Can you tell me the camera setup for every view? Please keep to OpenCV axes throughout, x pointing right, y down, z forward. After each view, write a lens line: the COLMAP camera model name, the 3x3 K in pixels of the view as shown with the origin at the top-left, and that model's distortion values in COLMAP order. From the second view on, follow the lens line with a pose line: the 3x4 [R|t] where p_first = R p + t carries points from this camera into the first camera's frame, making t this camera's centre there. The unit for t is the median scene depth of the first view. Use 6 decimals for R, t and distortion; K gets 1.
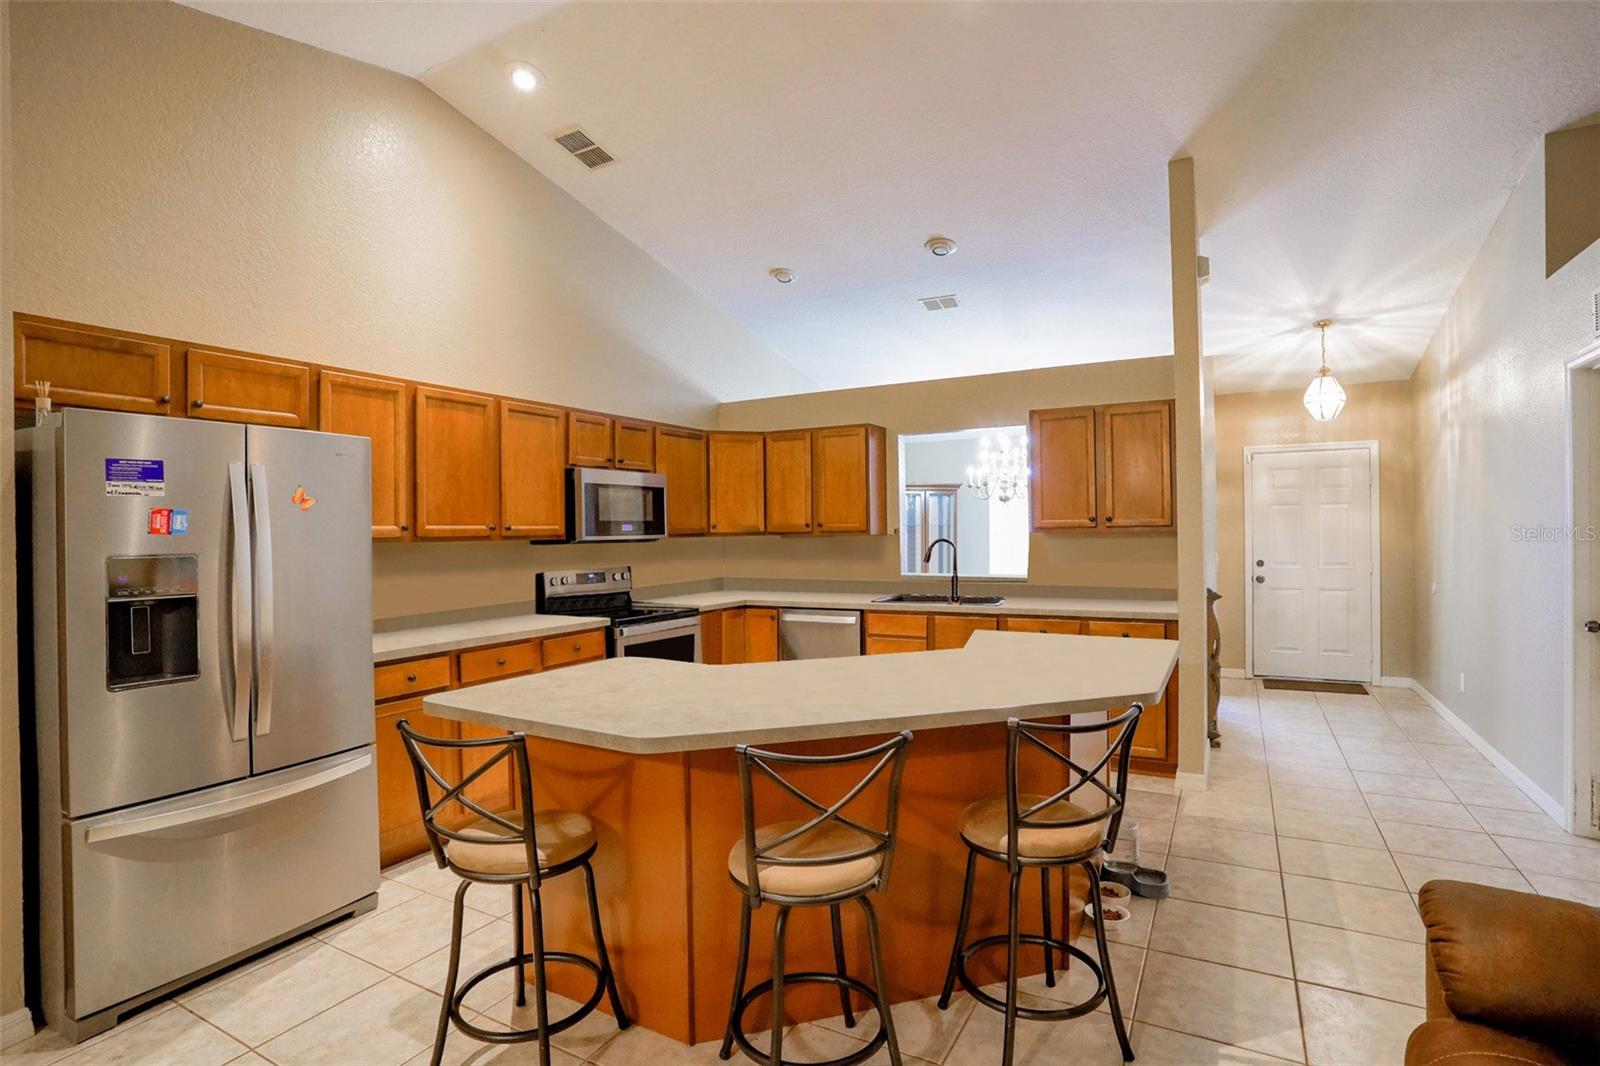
lens RADIAL K [[795.2, 0, 800.0], [0, 795.2, 533.0], [0, 0, 1]] dist [-0.086571, 0.045186]
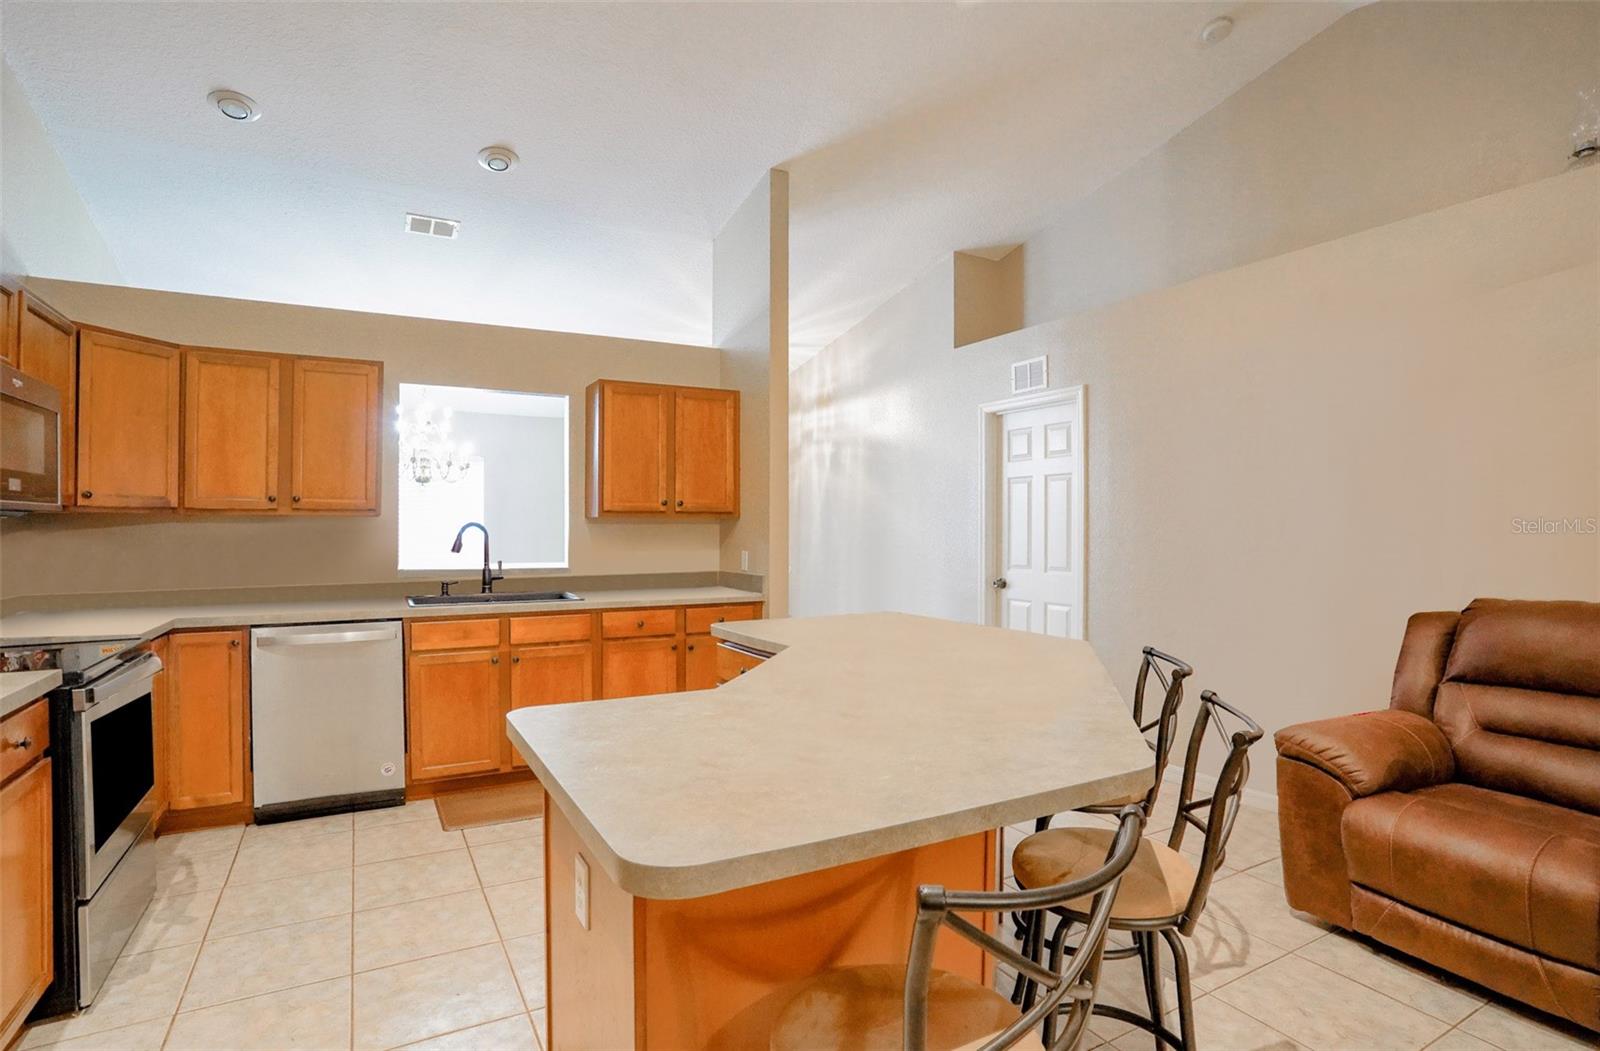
lens RADIAL K [[803.8, 0, 789.0], [0, 803.8, 525.1], [0, 0, 1]] dist [-0.074437, 0.037333]
pose [[0.529321, 0.015494, 0.848280, -0.326780], [-0.004664, 0.999871, -0.015353, 0.020625], [-0.848409, 0.004170, 0.529325, 0.308301]]
